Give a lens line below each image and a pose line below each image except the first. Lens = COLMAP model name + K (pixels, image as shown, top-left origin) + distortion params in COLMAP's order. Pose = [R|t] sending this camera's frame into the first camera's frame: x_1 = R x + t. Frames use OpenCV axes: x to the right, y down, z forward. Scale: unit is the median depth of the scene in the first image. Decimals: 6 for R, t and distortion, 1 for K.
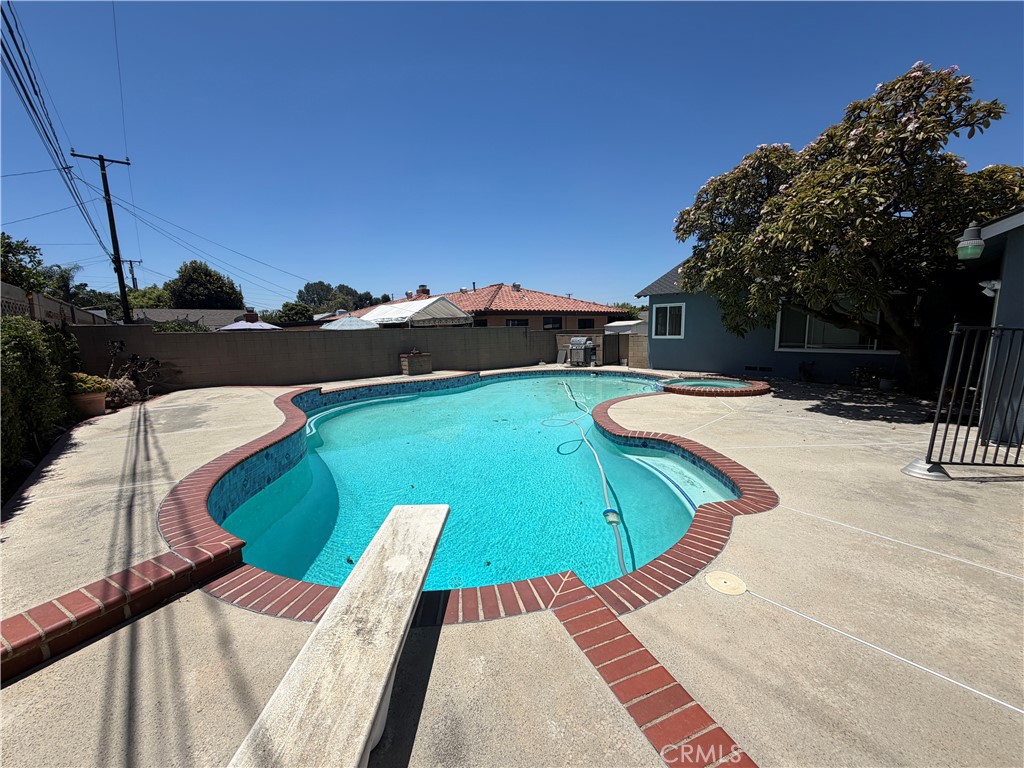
lens RADIAL K [[408.7, 0, 508.8], [0, 408.7, 383.6], [0, 0, 1]] dist [-0.002172, 0.000381]
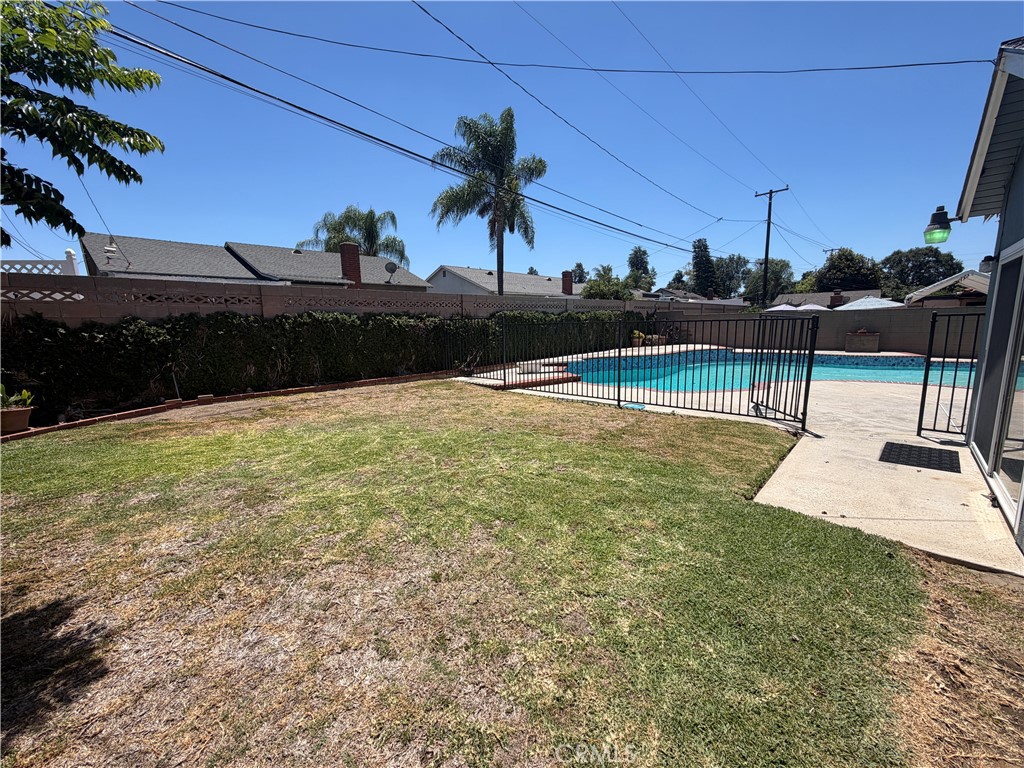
lens RADIAL K [[408.7, 0, 511.1], [0, 408.7, 387.0], [0, 0, 1]] dist [-0.002172, 0.000381]
pose [[0.108779, 0.175671, -0.978421, 0.448255], [-0.113862, 0.979985, 0.163293, -0.001746], [0.987523, 0.093642, 0.126604, -0.036222]]
